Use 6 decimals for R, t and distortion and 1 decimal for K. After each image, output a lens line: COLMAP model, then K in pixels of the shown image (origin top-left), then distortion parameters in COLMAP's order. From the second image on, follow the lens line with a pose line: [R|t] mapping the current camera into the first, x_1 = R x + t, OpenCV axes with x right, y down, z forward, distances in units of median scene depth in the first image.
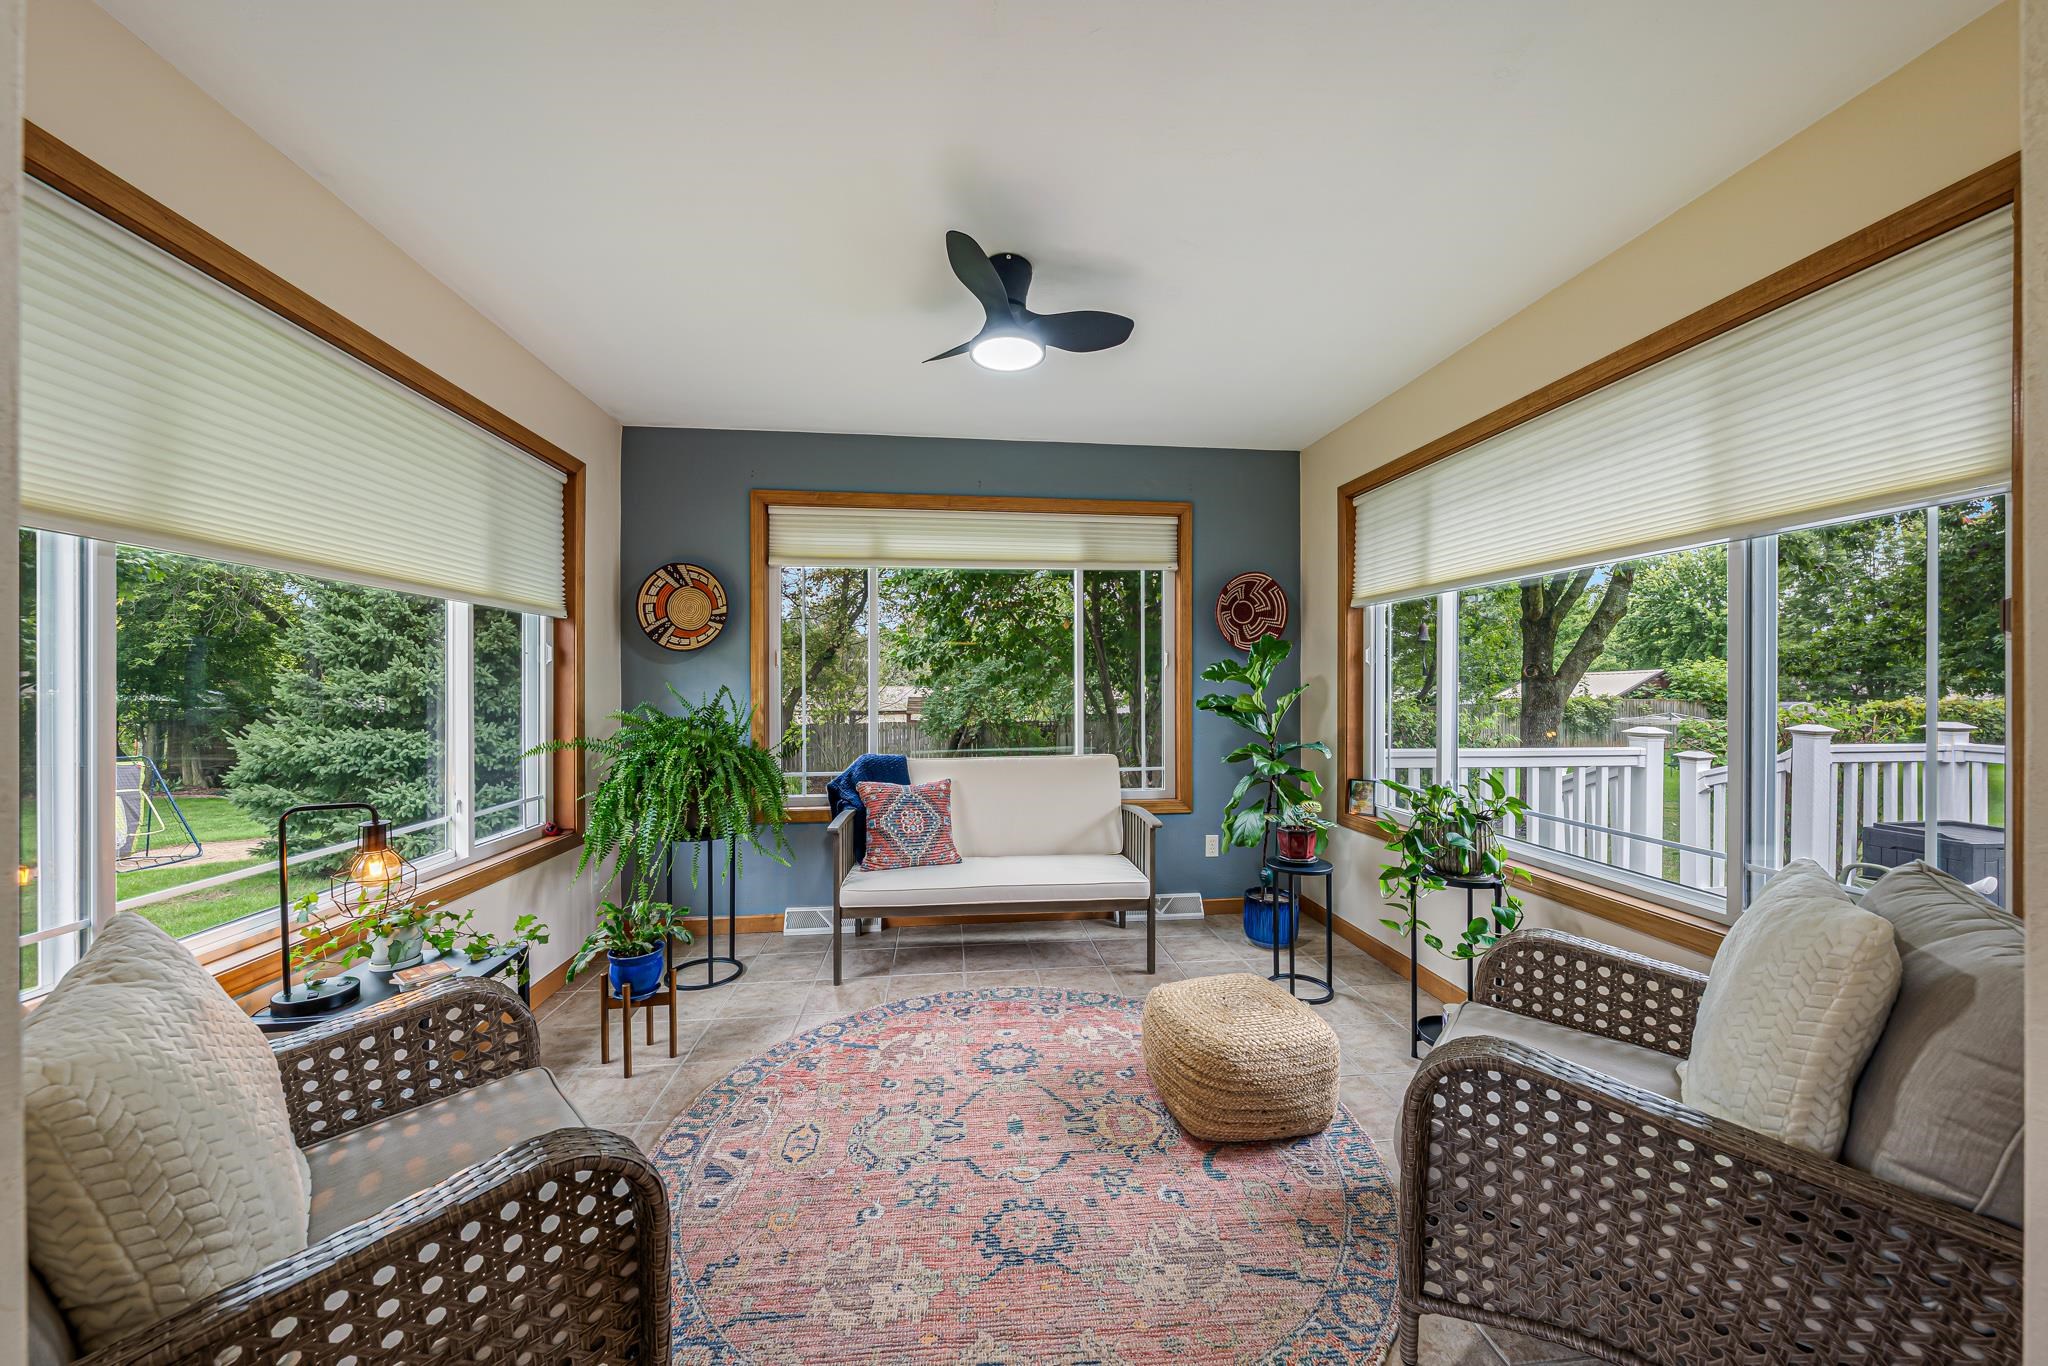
lens RADIAL K [[709.5, 0, 1027.4], [0, 709.5, 684.8], [0, 0, 1]] dist [-0.004493, -0.000097]
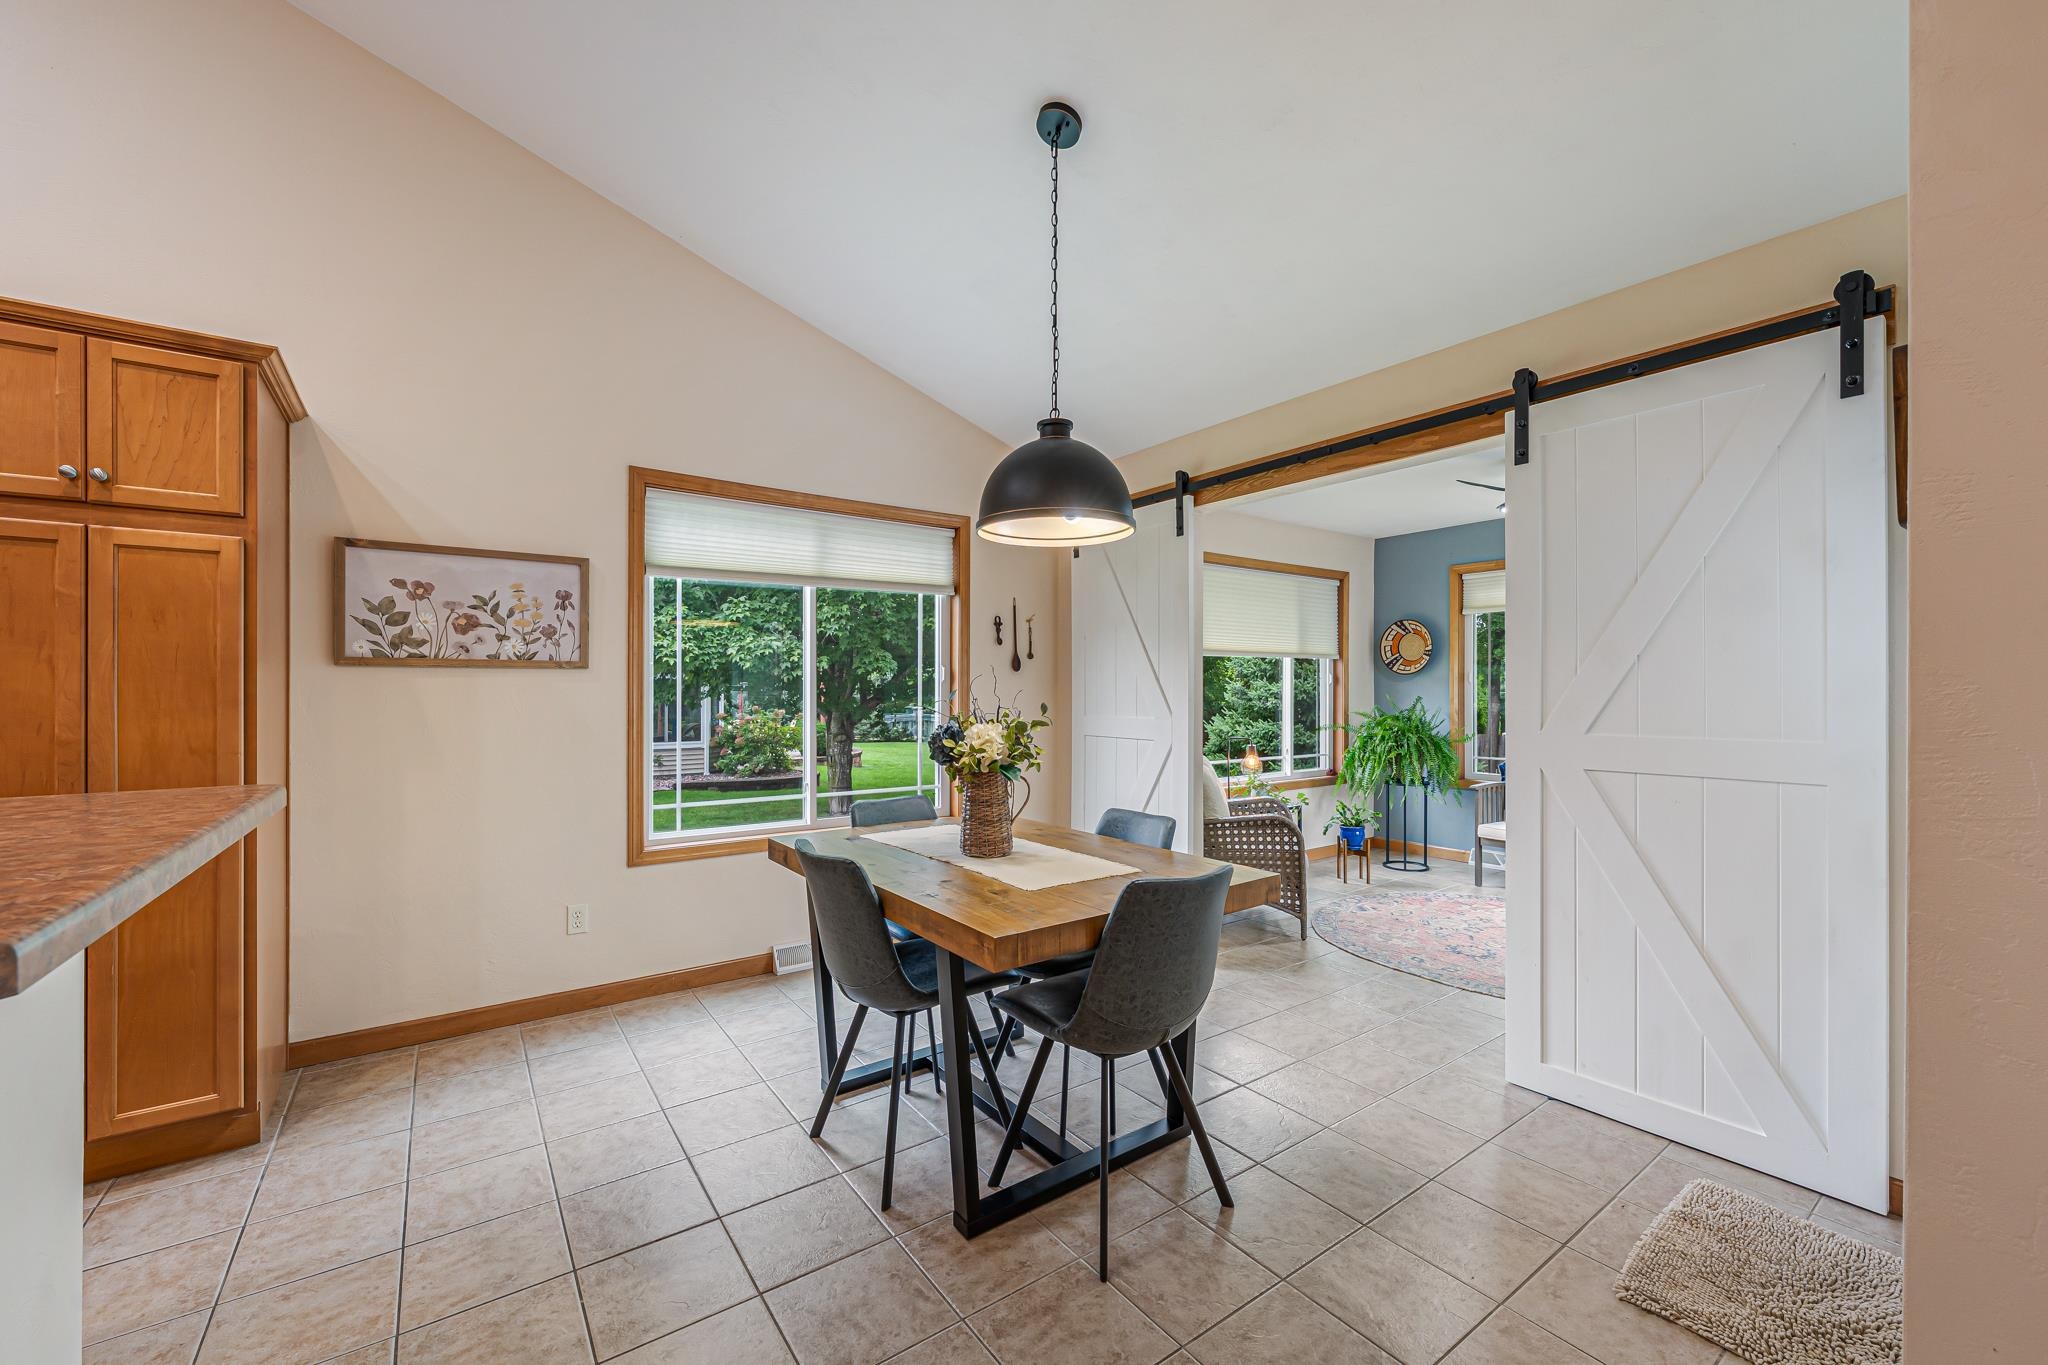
lens RADIAL K [[815.1, 0, 1030.3], [0, 815.1, 688.1], [0, 0, 1]] dist [0.000595, -0.000124]
pose [[0.496138, 0.000873, -0.868243, 0.701559], [-0.002808, 0.999996, -0.000599, -0.013017], [0.868239, 0.002735, 0.496138, -0.663104]]
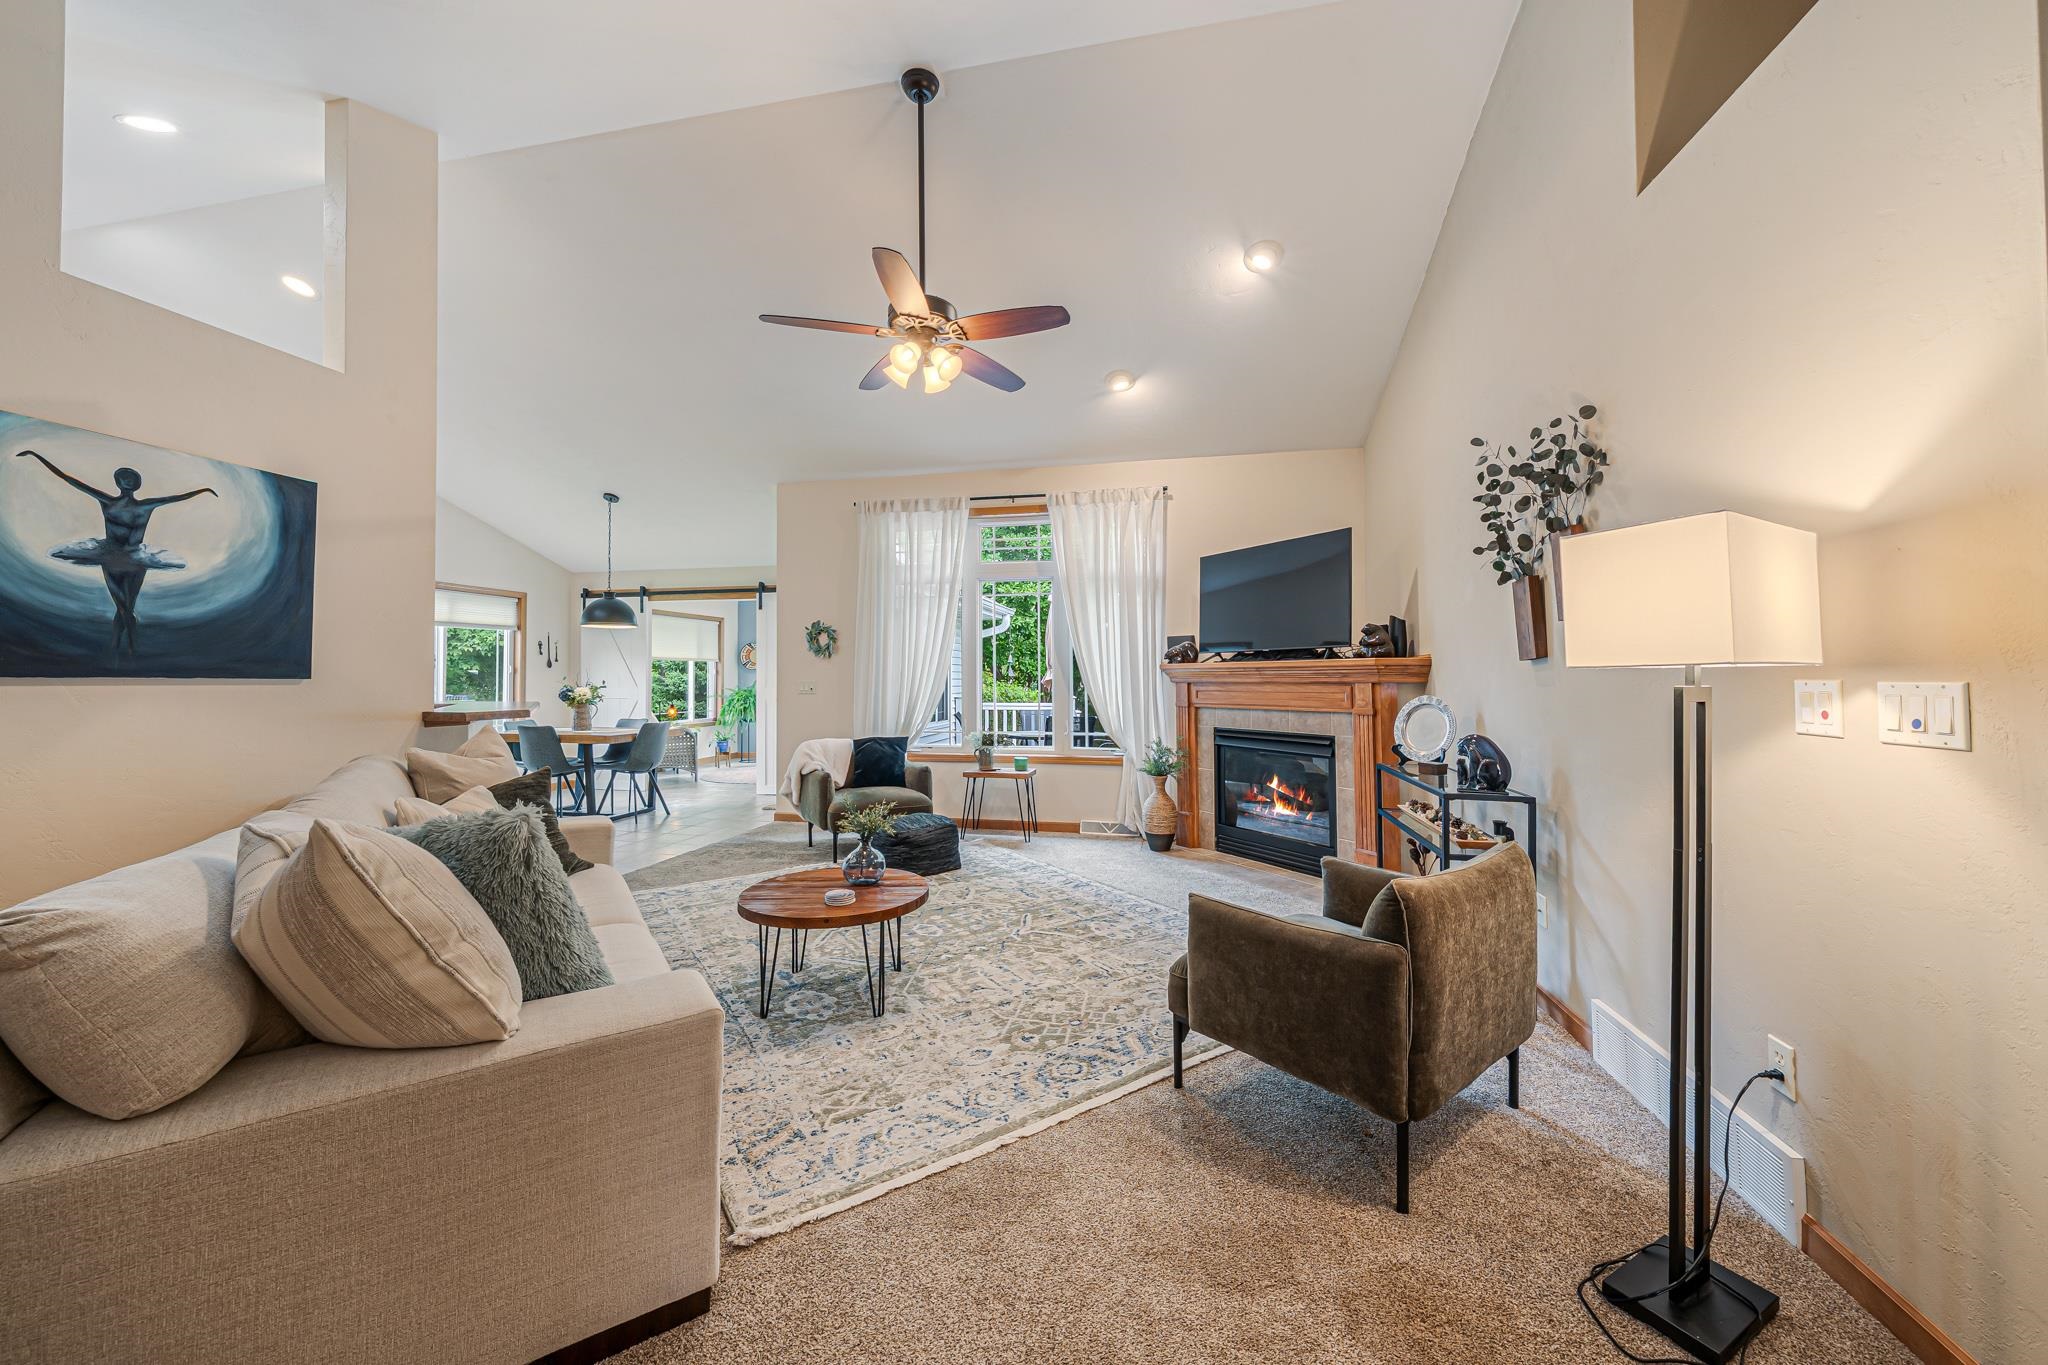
lens RADIAL K [[747.1, 0, 1030.8], [0, 747.1, 663.9], [0, 0, 1]] dist [0.000168, 0.000001]
pose [[0.946552, -0.008454, -0.322442, 1.852782], [0.001941, 0.999788, -0.020516, -0.001100], [0.322547, 0.018793, 0.946367, -1.859606]]
